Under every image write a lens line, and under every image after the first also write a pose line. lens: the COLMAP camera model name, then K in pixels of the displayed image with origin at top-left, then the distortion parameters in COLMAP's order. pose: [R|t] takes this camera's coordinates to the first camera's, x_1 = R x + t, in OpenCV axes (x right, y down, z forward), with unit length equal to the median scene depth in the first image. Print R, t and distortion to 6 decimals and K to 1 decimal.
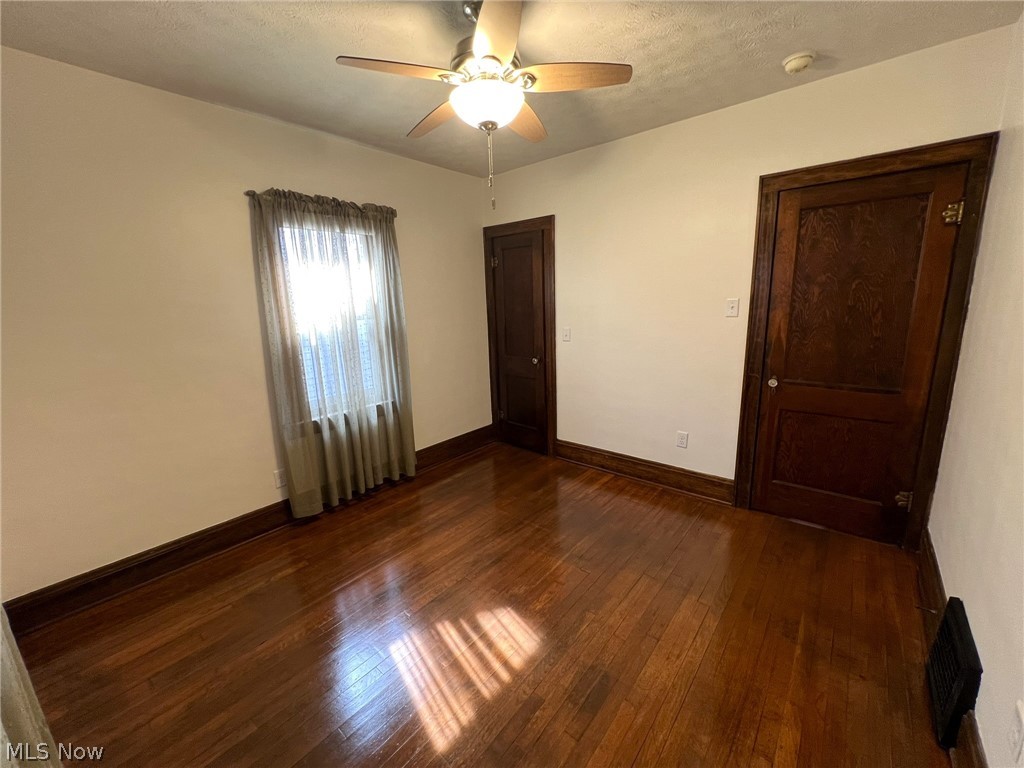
lens RADIAL K [[411.1, 0, 509.4], [0, 411.1, 384.4], [0, 0, 1]] dist [0.000172, -0.000684]
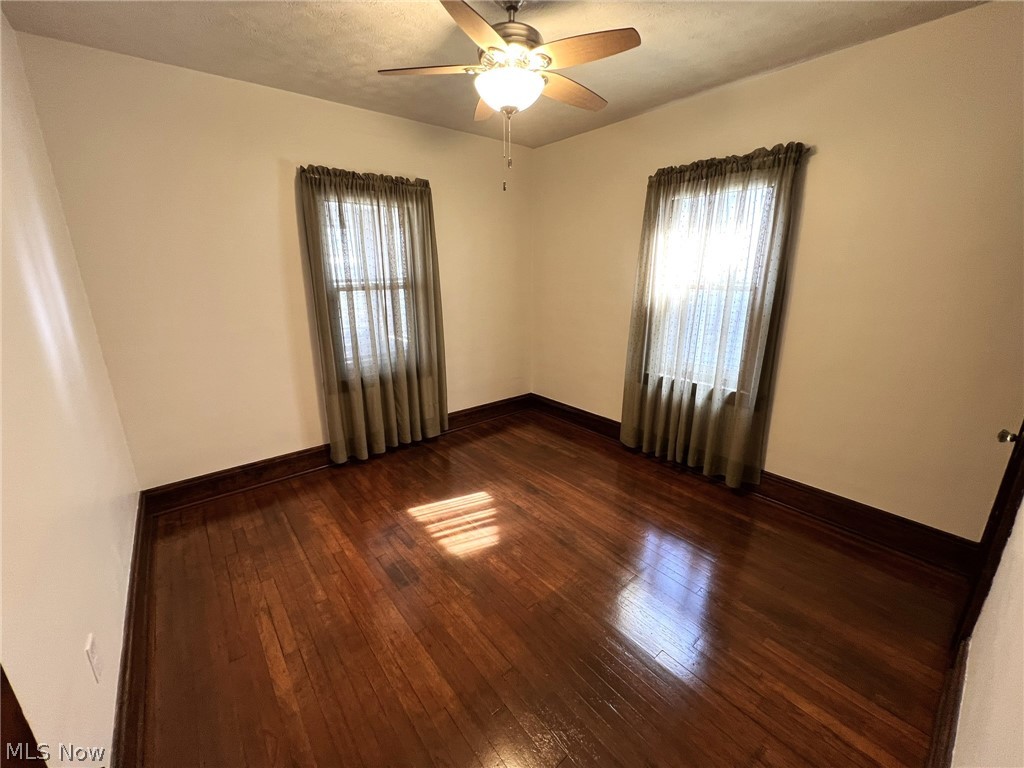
lens RADIAL K [[411.1, 0, 507.5], [0, 411.1, 383.4], [0, 0, 1]] dist [0.000172, -0.000684]
pose [[-0.187856, 0.297648, -0.936011, 0.987514], [-0.193028, 0.923204, 0.332316, -0.277296], [0.963042, 0.243104, -0.115976, 1.097004]]
